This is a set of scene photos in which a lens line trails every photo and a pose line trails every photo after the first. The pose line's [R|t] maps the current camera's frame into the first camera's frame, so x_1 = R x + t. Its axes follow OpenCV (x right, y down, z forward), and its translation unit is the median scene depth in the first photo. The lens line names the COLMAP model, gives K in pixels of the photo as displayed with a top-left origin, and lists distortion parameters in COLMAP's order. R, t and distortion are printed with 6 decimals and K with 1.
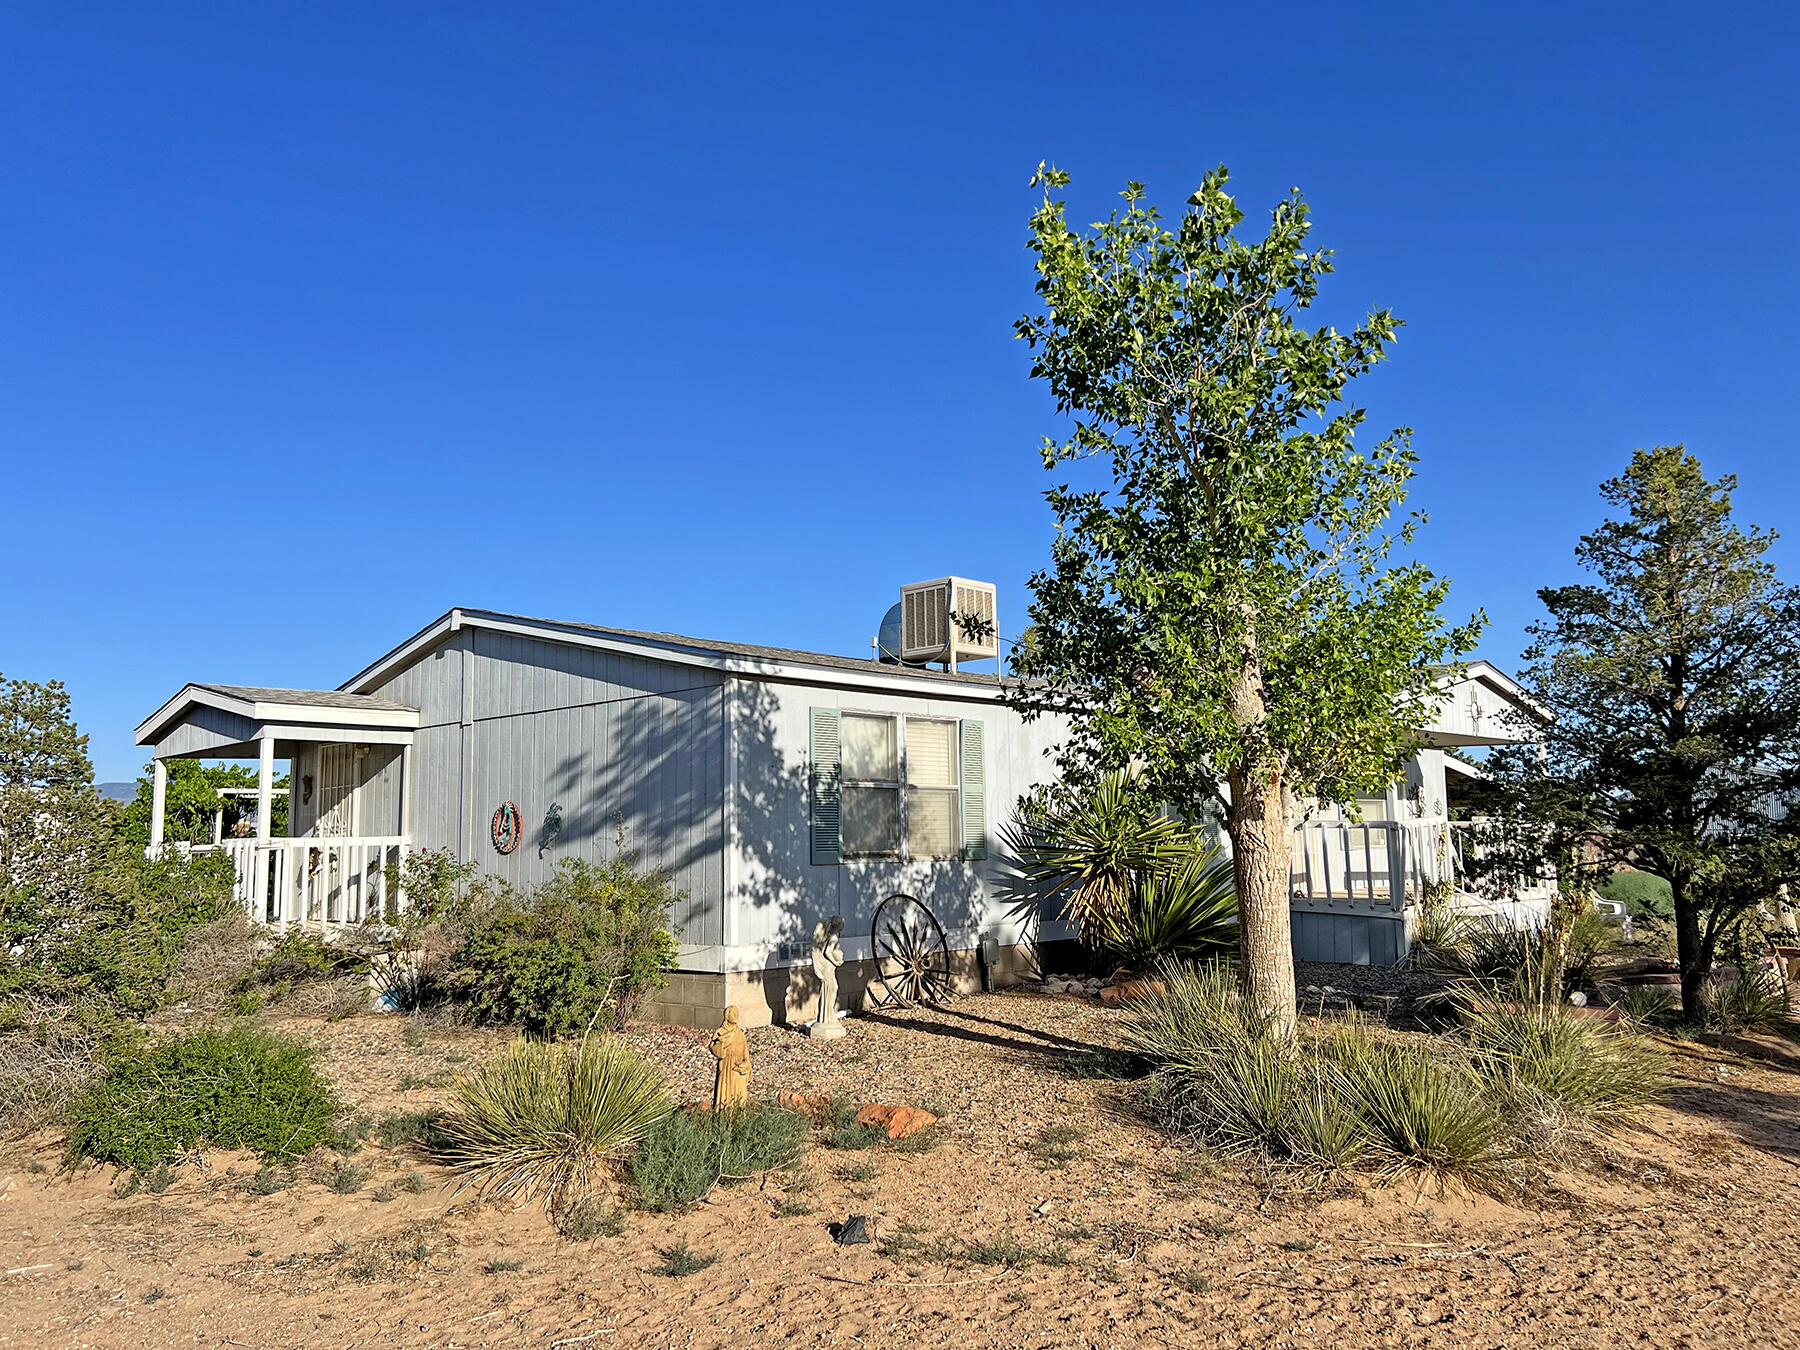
lens RADIAL K [[1354.7, 0, 900.7], [0, 1354.7, 660.0], [0, 0, 1]] dist [0.047588, -0.063333]
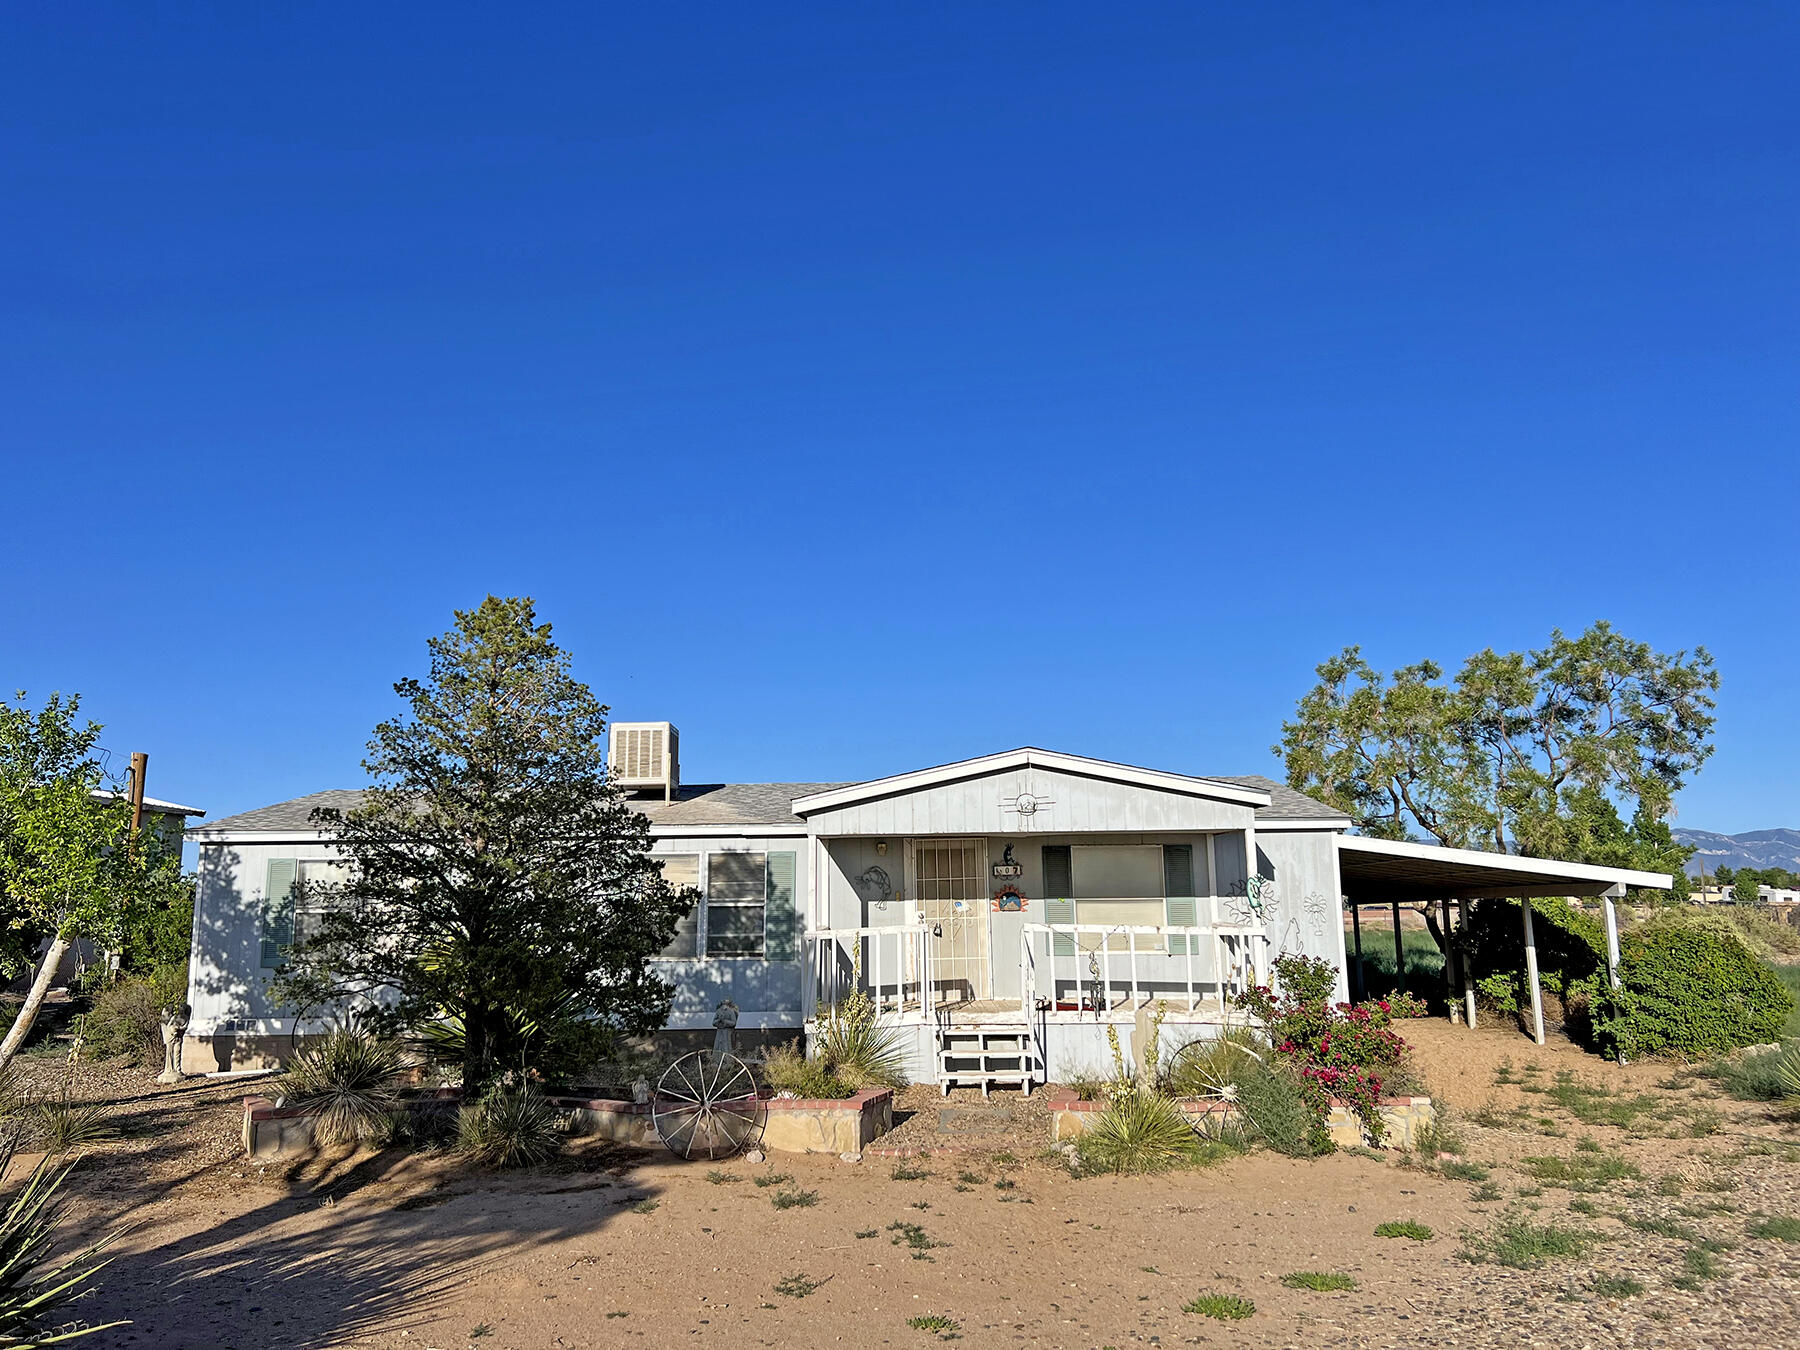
lens RADIAL K [[1354.7, 0, 888.2], [0, 1354.7, 711.0], [0, 0, 1]] dist [0.047588, -0.063333]
pose [[0.668778, -0.096270, -0.737203, 1.527681], [0.097877, 0.994351, -0.041058, 0.001107], [0.736991, -0.044697, 0.674423, 0.521518]]
